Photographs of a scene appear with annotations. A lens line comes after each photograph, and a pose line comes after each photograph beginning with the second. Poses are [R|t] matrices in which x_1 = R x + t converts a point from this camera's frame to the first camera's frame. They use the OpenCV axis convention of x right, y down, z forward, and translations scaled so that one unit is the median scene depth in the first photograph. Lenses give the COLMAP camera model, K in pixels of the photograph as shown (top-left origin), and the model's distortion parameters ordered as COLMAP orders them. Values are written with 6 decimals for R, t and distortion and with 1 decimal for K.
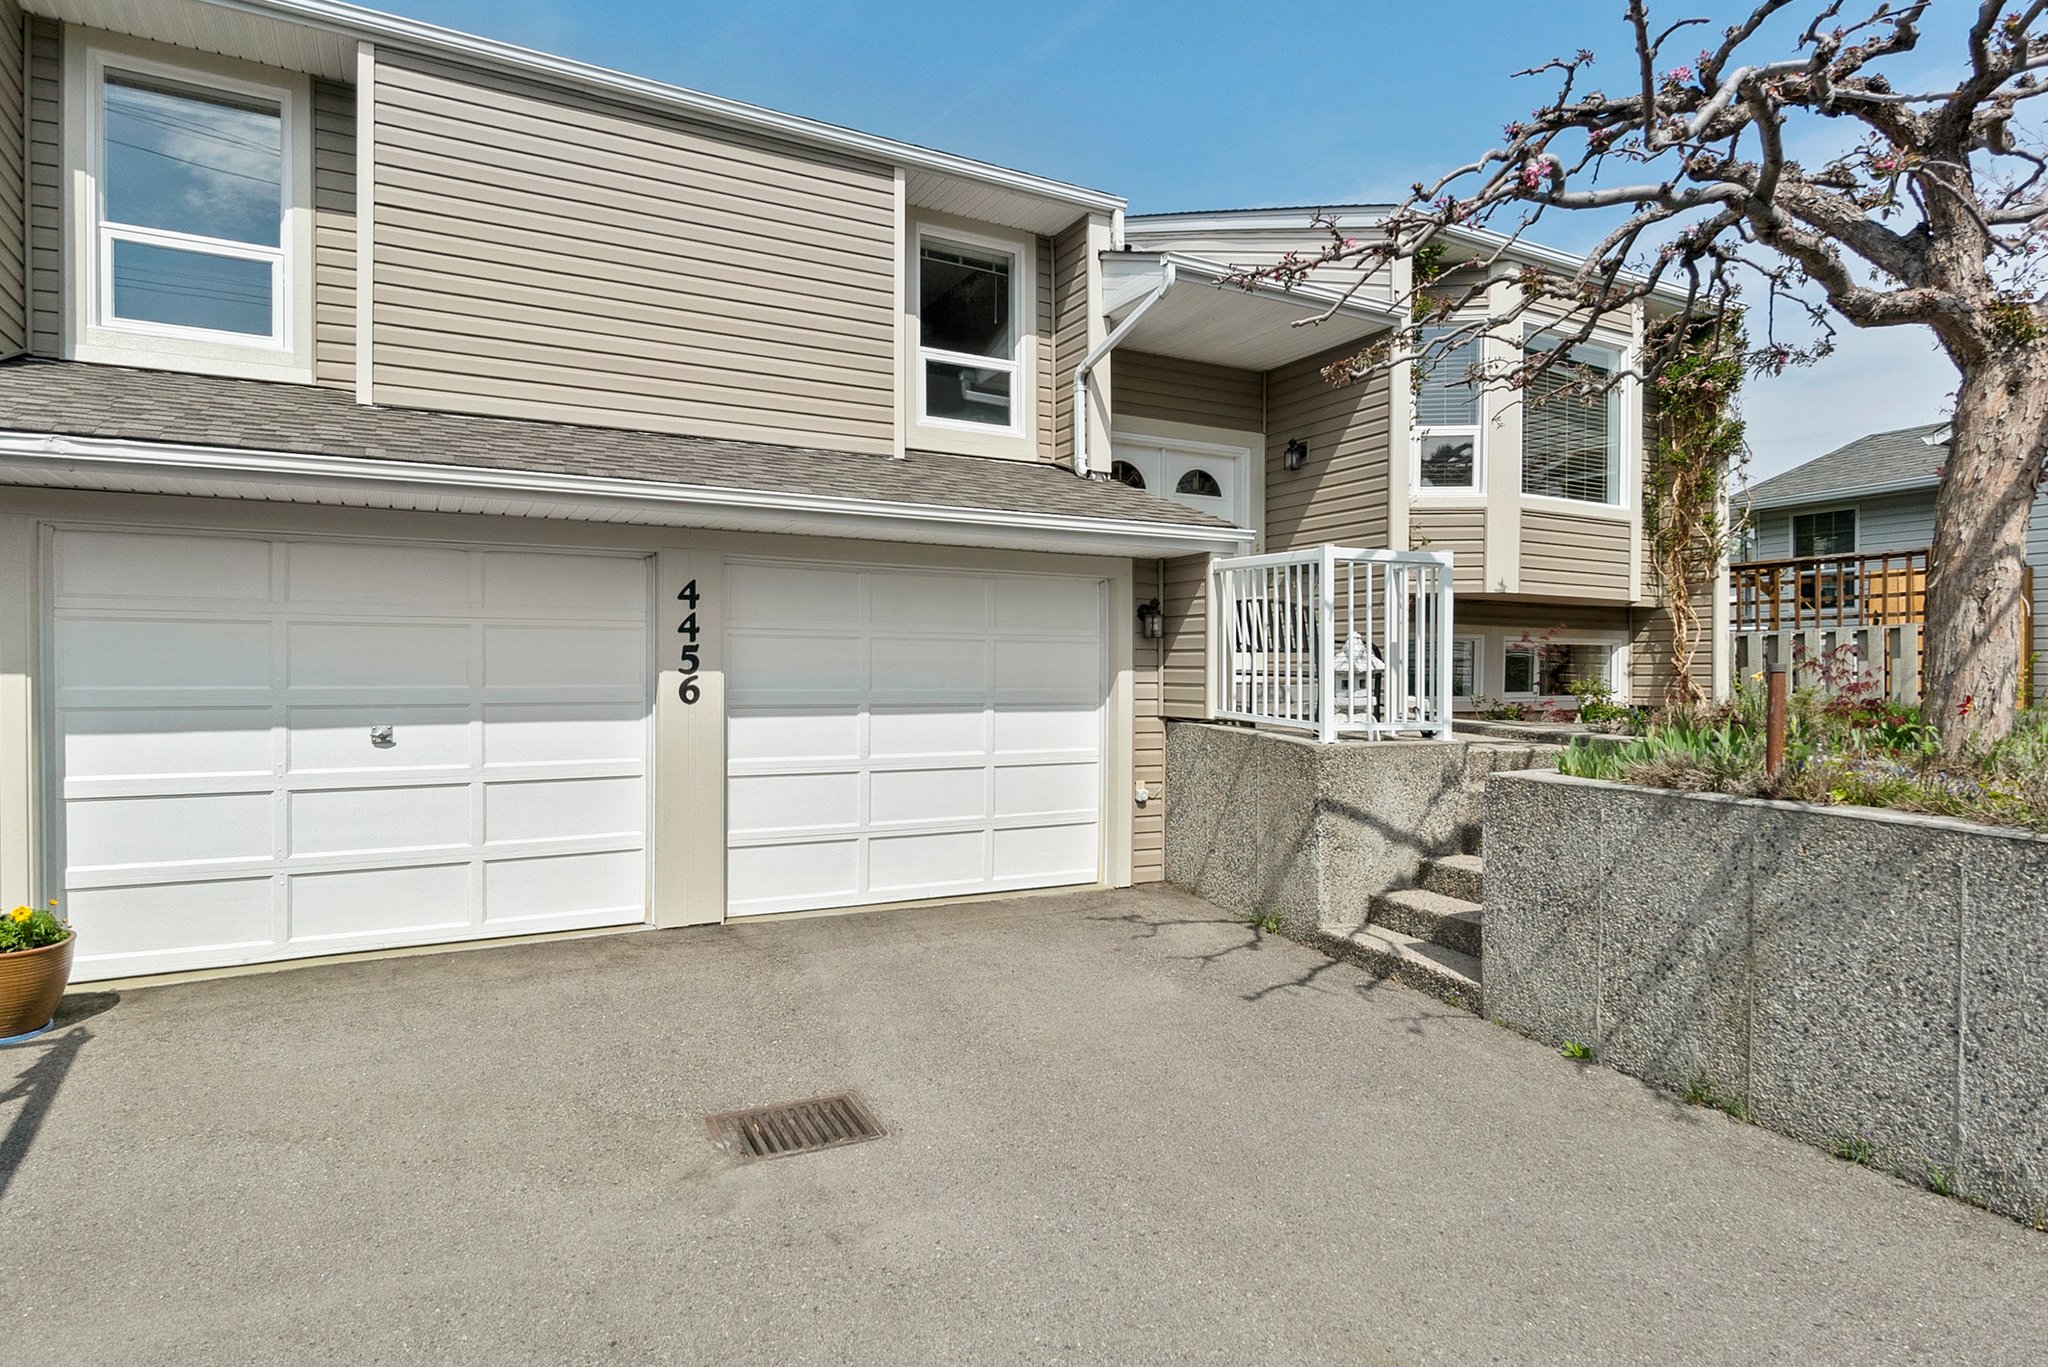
lens RADIAL K [[1117.6, 0, 1011.3], [0, 1117.6, 683.4], [0, 0, 1]] dist [0.008058, -0.000912]
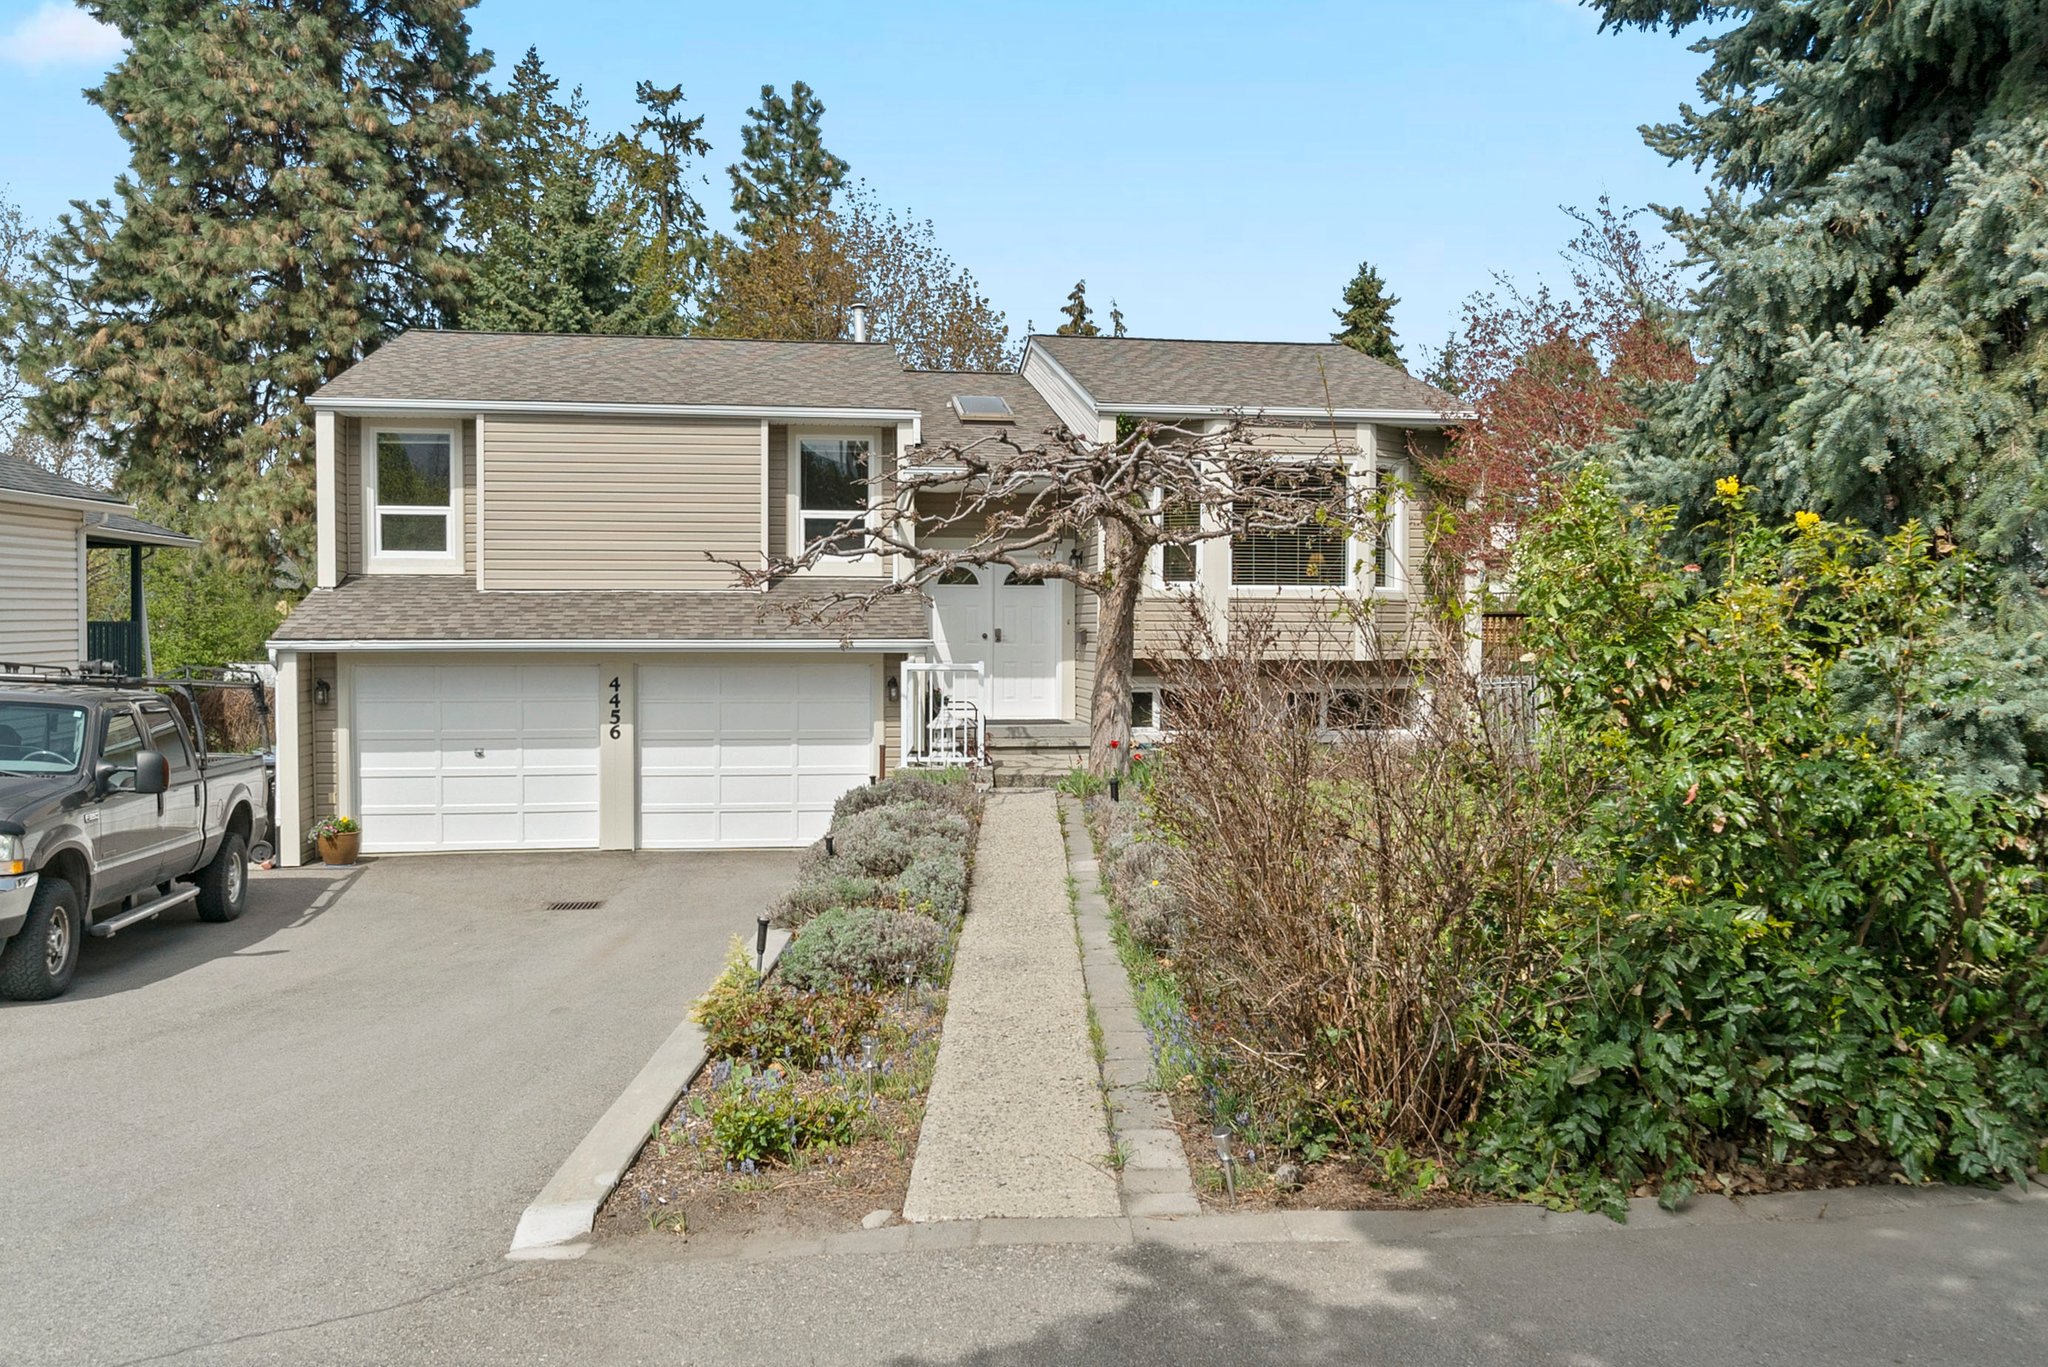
lens RADIAL K [[1591.2, 0, 1024.7], [0, 1591.2, 692.7], [0, 0, 1]] dist [-0.004524, 0.001737]
pose [[0.943646, 0.013720, -0.330671, 1.301867], [-0.003043, 0.999458, 0.032785, -0.155581], [0.330941, -0.029931, 0.943177, -1.394345]]
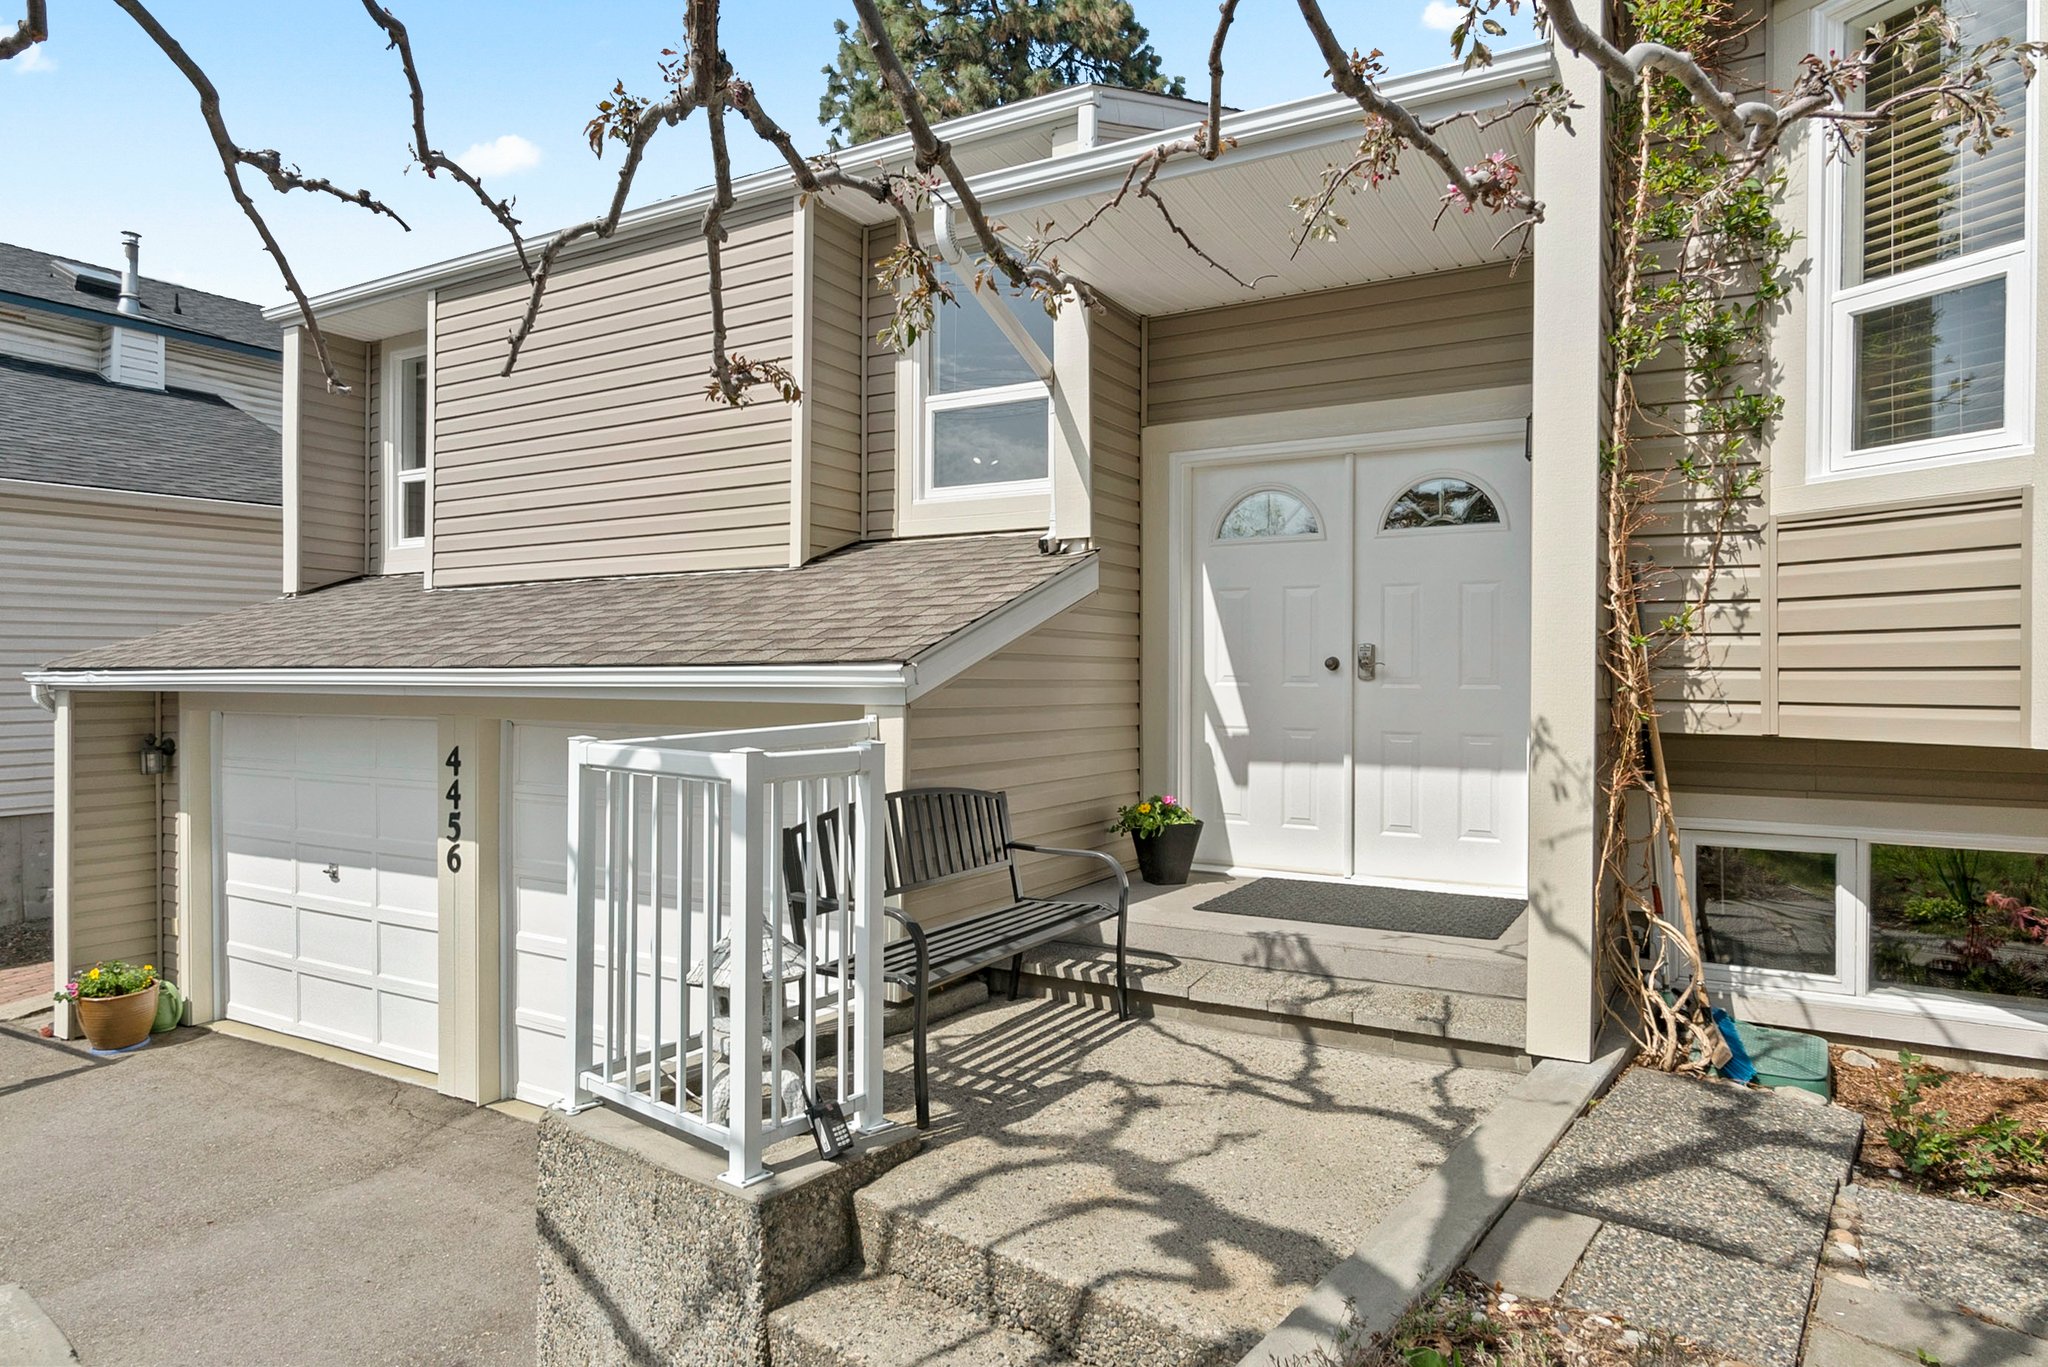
lens RADIAL K [[1223.7, 0, 1014.1], [0, 1223.7, 683.0], [0, 0, 1]] dist [-0.001464, 0.001425]
pose [[0.514132, 0.003070, -0.857705, 0.863743], [-0.007251, 0.999973, -0.000767, -0.146613], [0.857680, 0.006613, 0.514141, 0.842144]]
